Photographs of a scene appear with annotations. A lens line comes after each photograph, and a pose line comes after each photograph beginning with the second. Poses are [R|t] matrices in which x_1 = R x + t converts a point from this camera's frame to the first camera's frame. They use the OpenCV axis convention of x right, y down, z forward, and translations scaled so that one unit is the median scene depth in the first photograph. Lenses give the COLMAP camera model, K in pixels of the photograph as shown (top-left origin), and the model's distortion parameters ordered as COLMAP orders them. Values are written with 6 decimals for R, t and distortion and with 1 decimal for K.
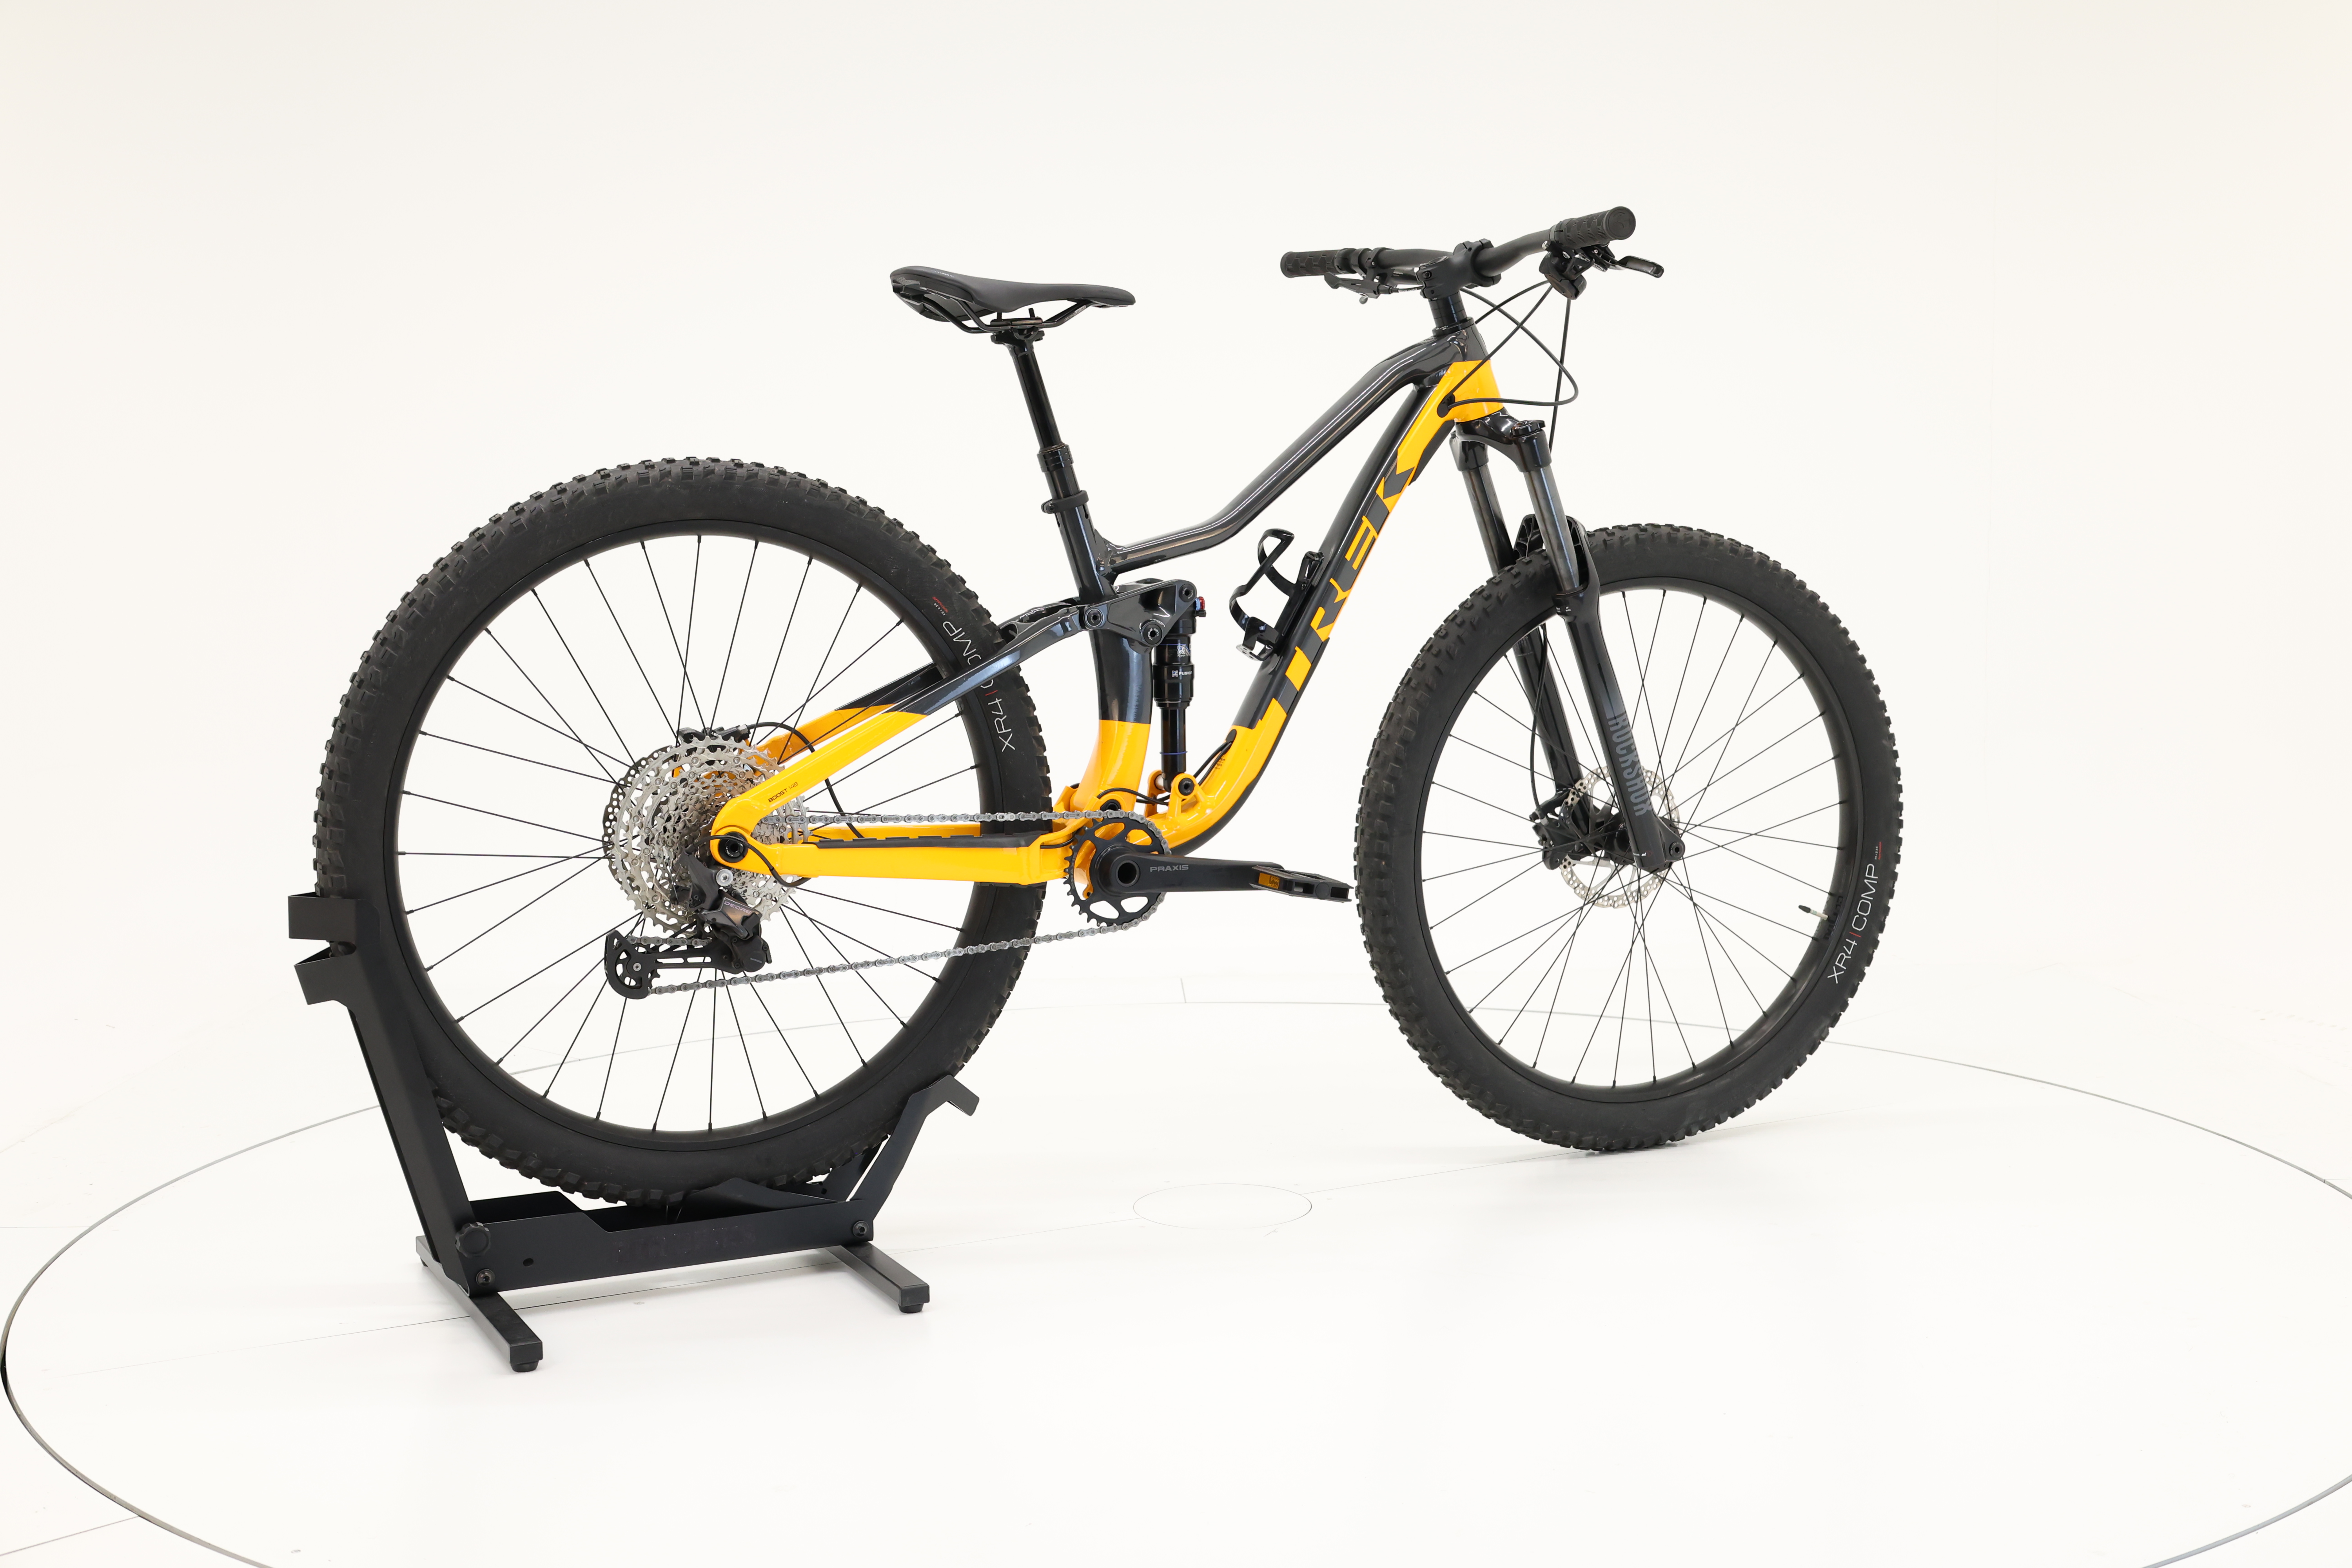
lens RADIAL K [[2680.0, 0, 1183.0], [0, 2680.0, 780.2], [0, 0, 1]] dist [0.000772, -0.001203]
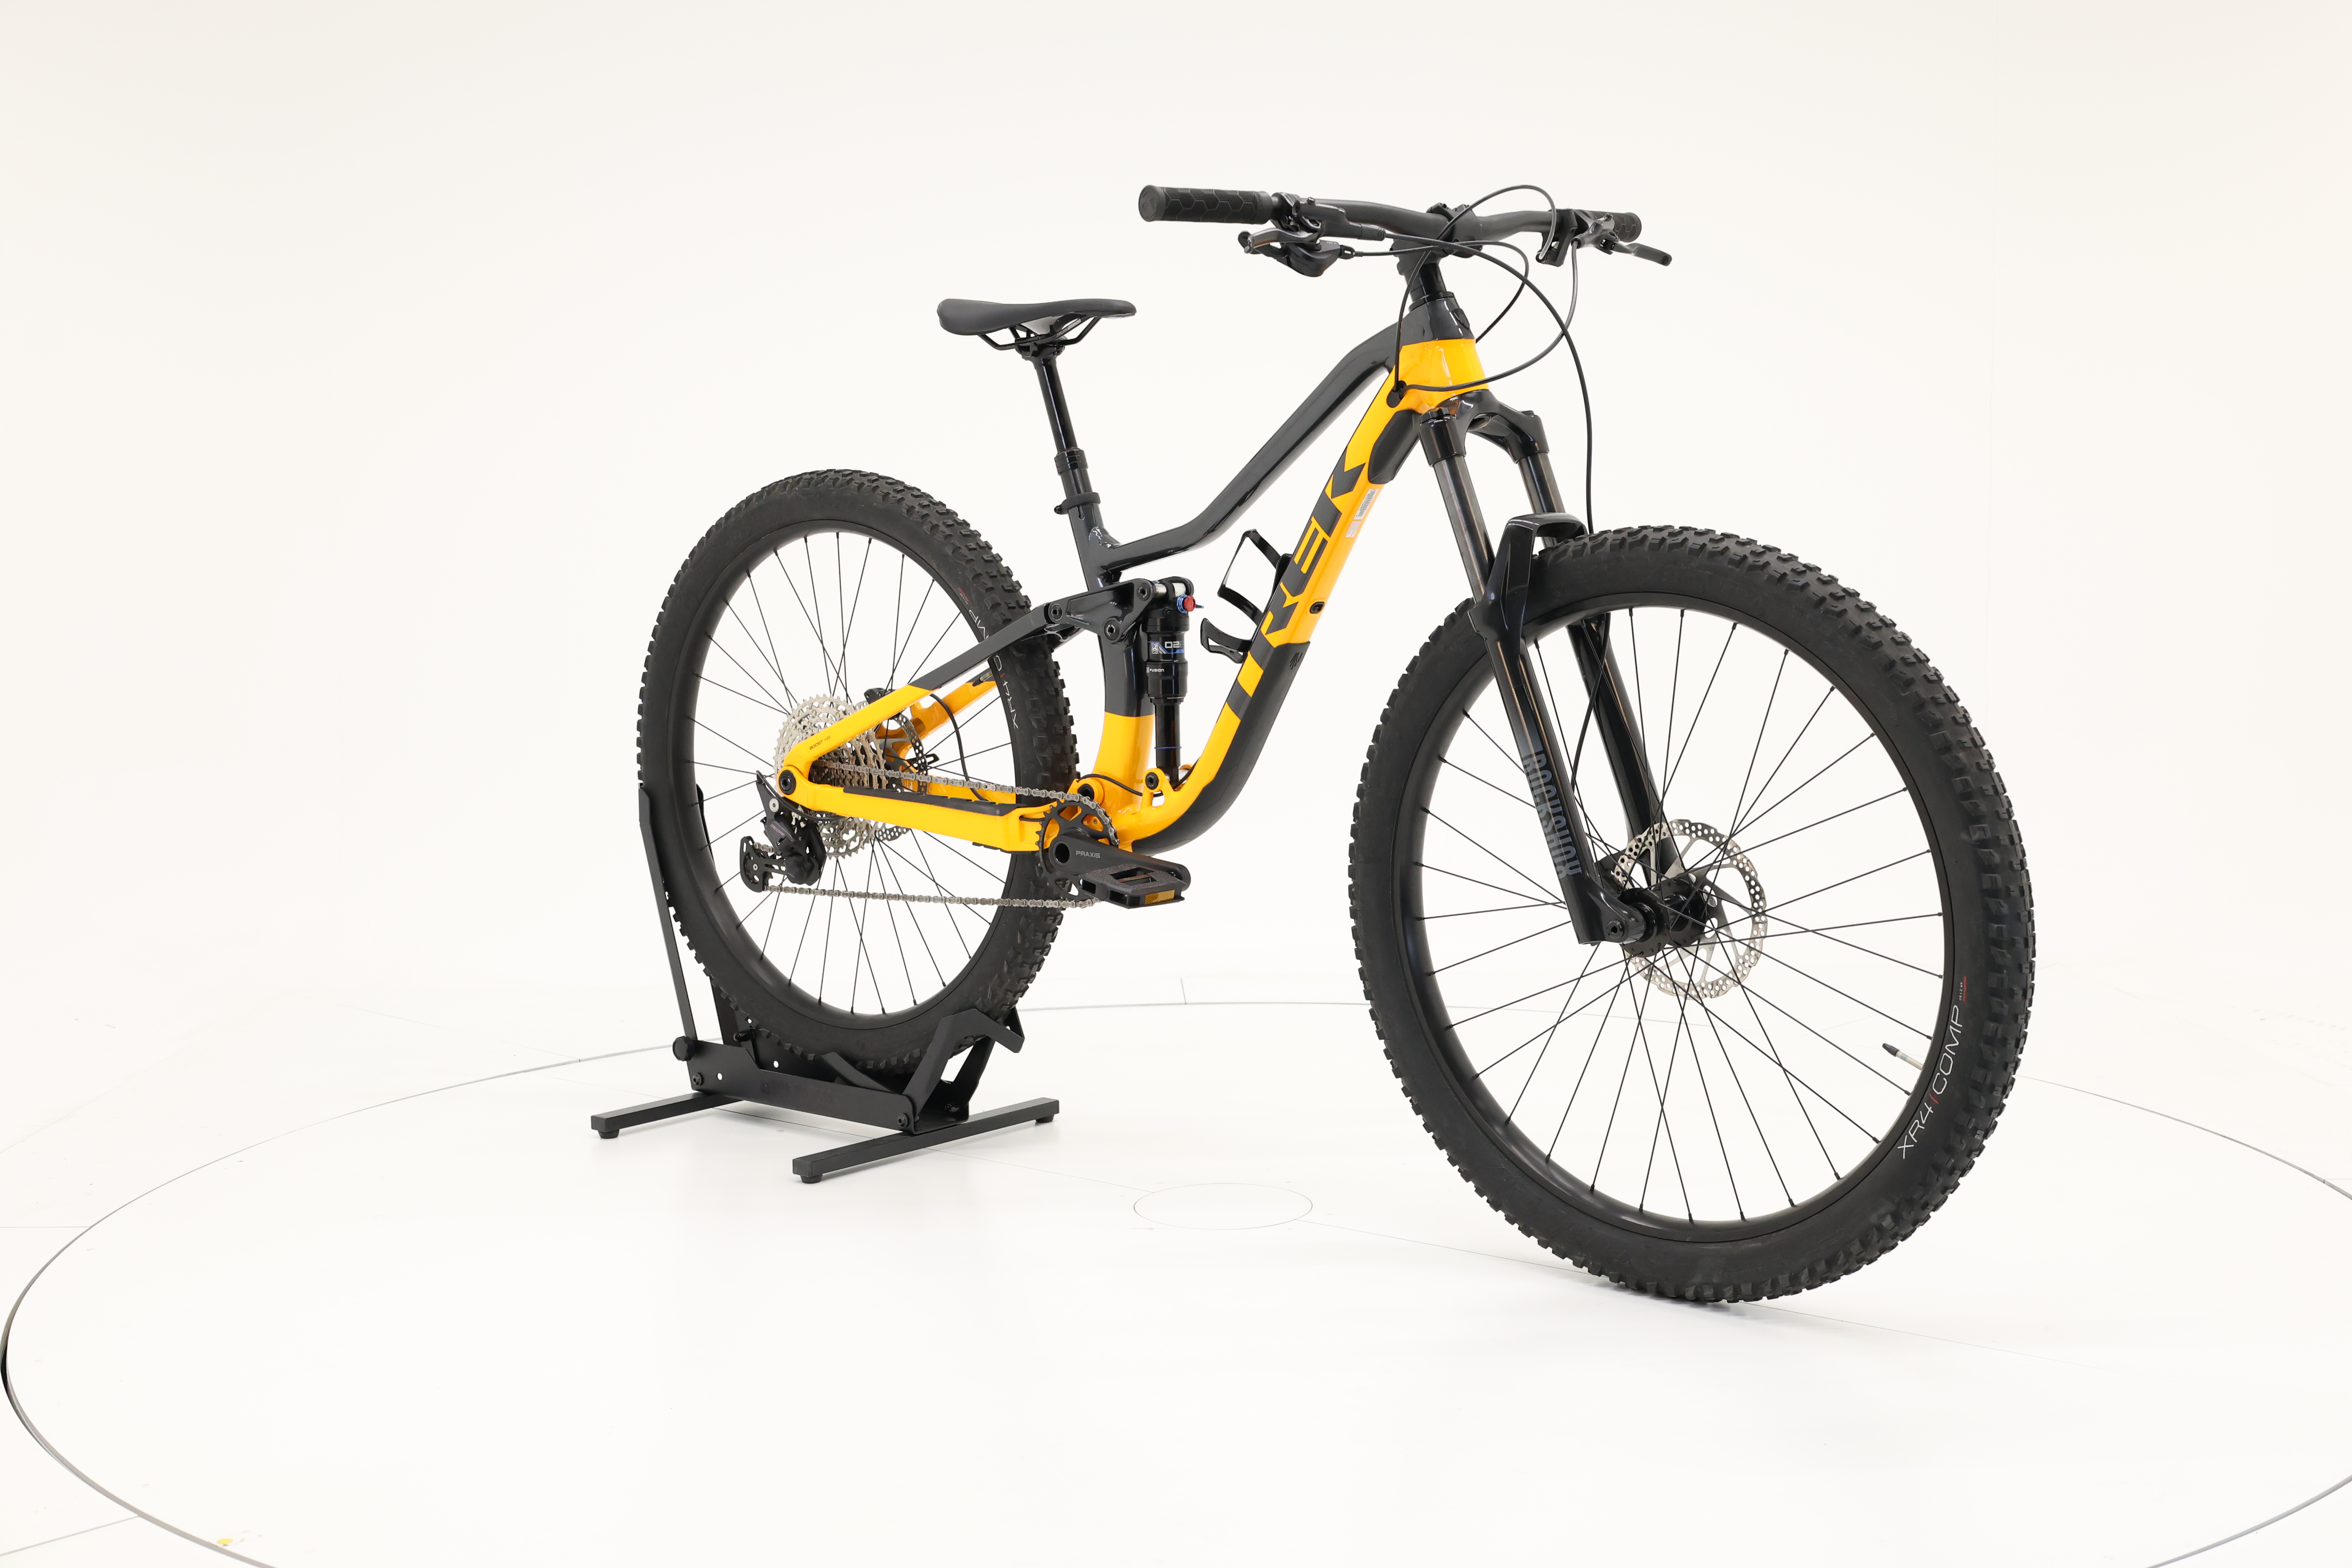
lens RADIAL K [[2680.0, 0, 1183.0], [0, 2680.0, 780.2], [0, 0, 1]] dist [0.000772, -0.001203]
pose [[0.397712, 0.099584, -0.912090, 0.961571], [-0.078171, 0.994156, 0.074459, -0.076750], [0.914174, 0.041686, 0.403172, 0.611967]]
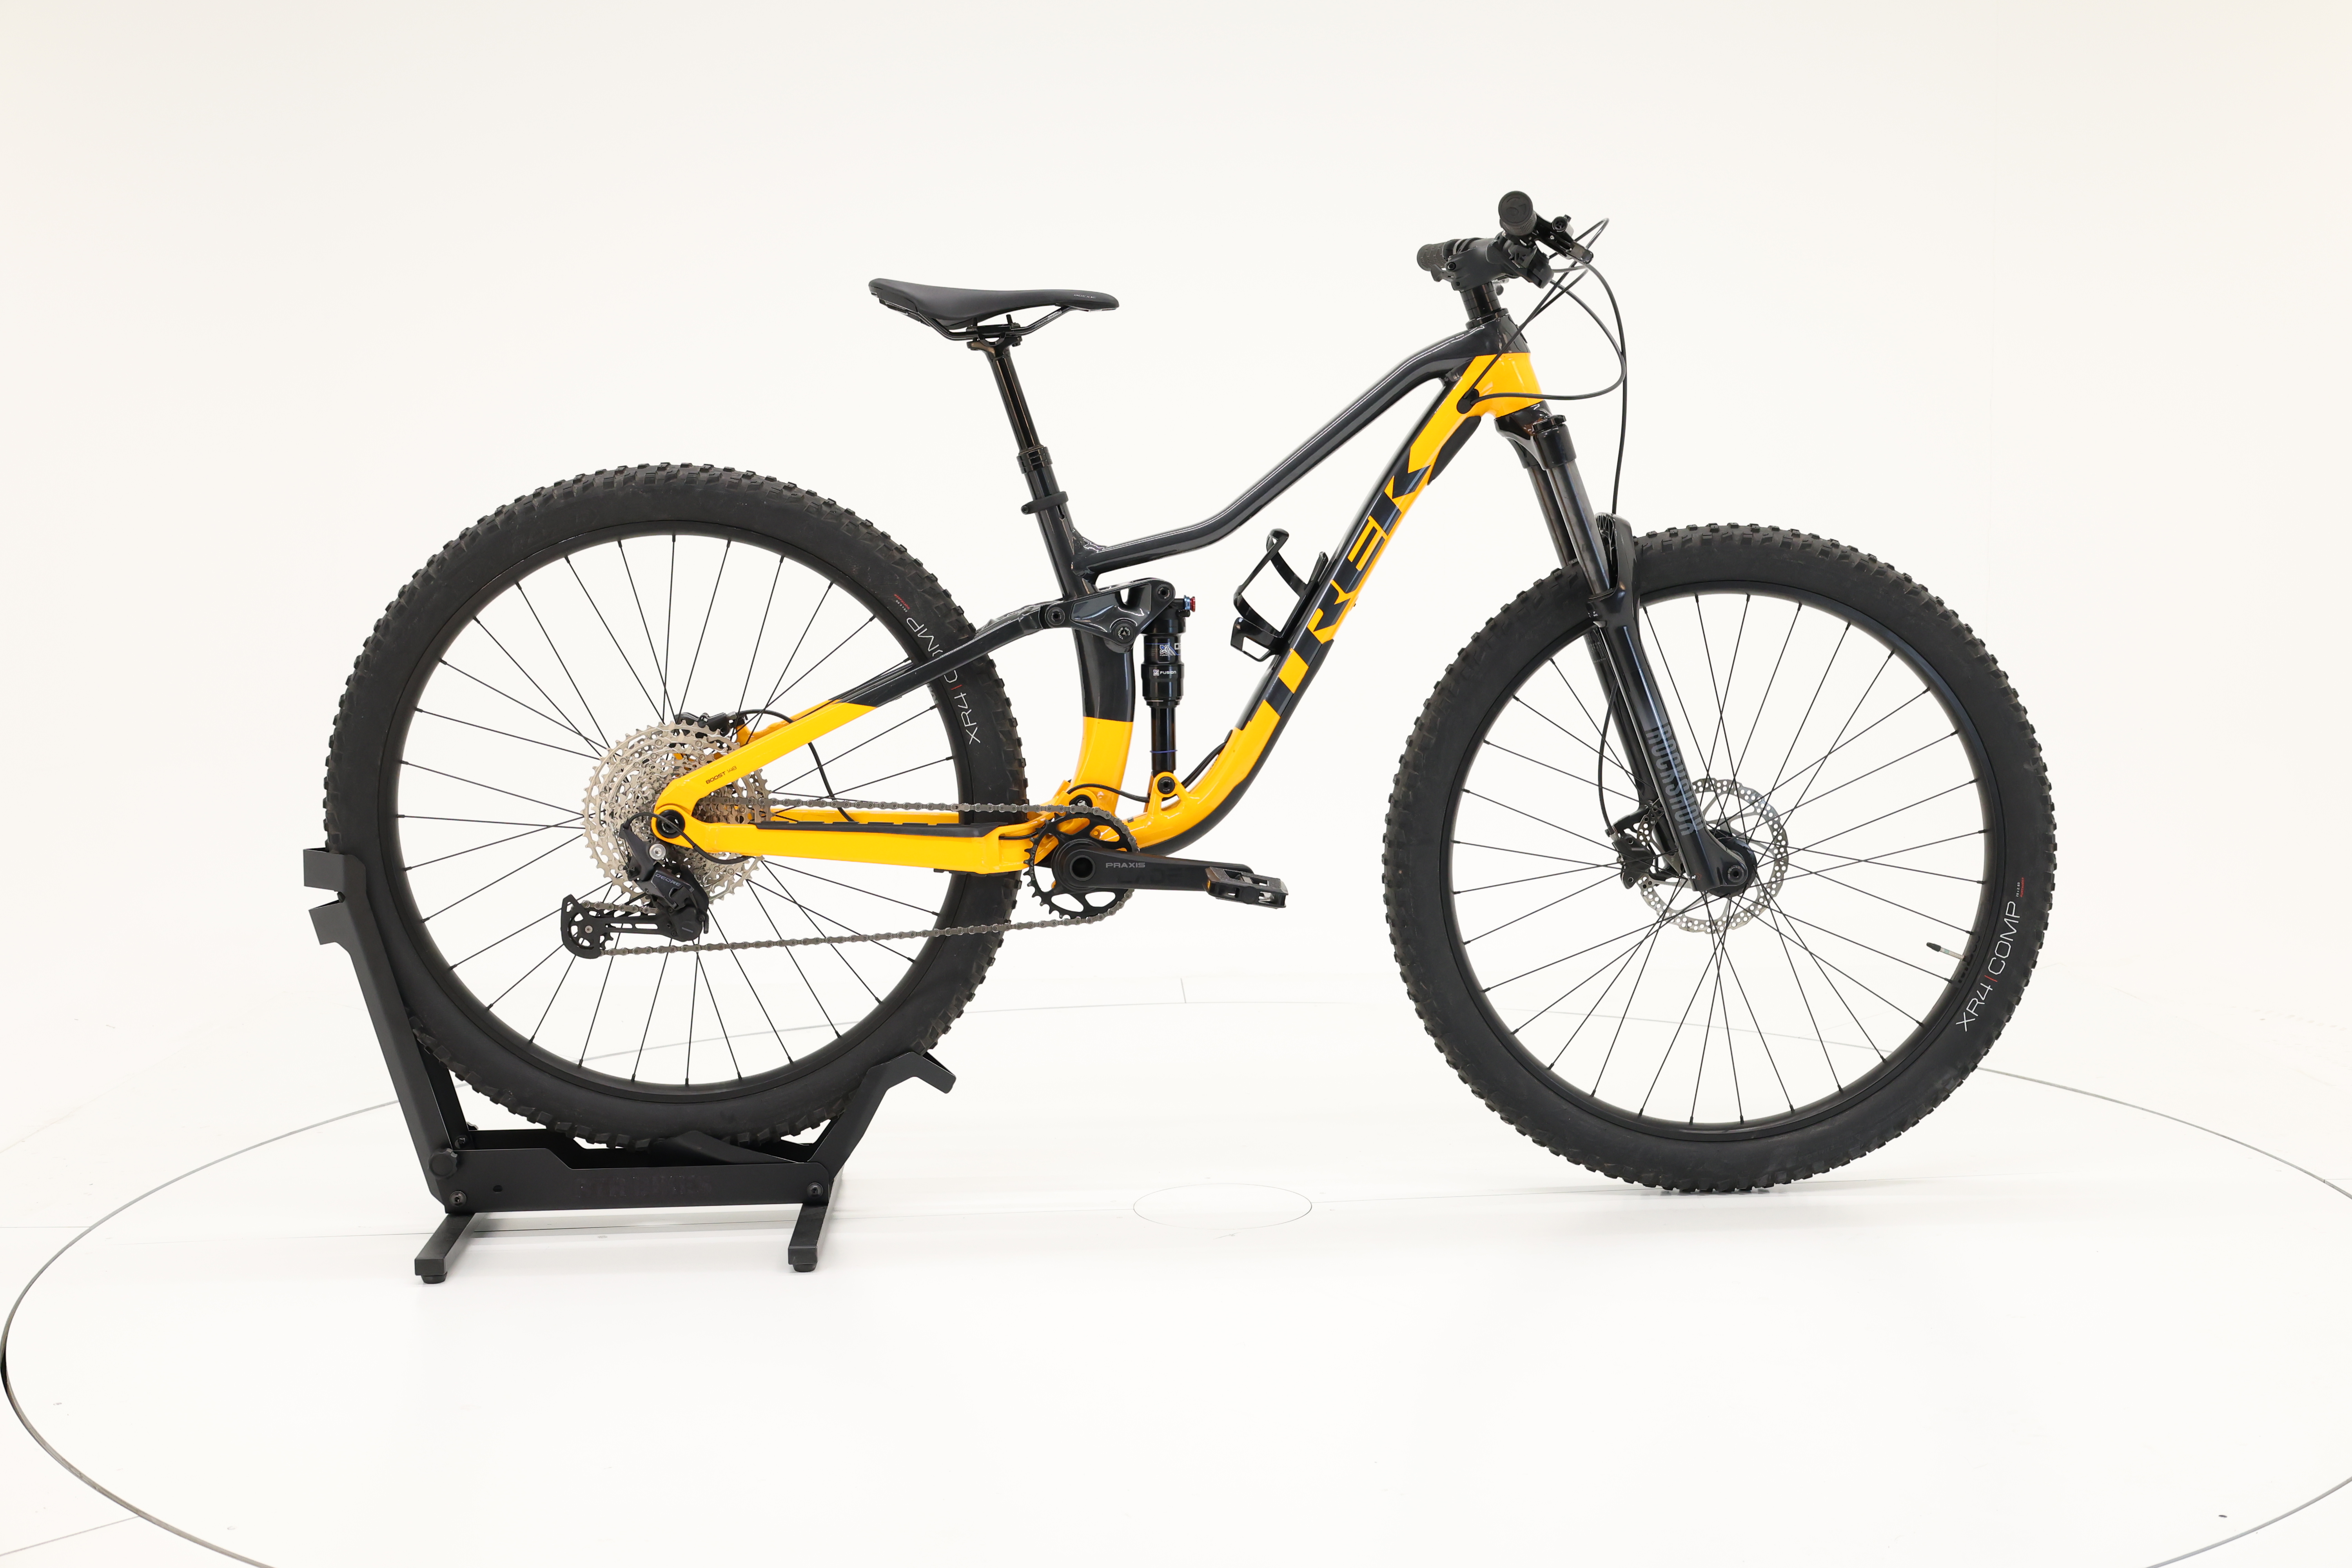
lens RADIAL K [[2680.0, 0, 1183.0], [0, 2680.0, 780.2], [0, 0, 1]] dist [0.000772, -0.001203]
pose [[0.923930, 0.038689, -0.380600, 0.399365], [-0.036105, 0.999251, 0.013928, -0.014038], [0.380854, 0.000873, 0.924635, 0.072940]]
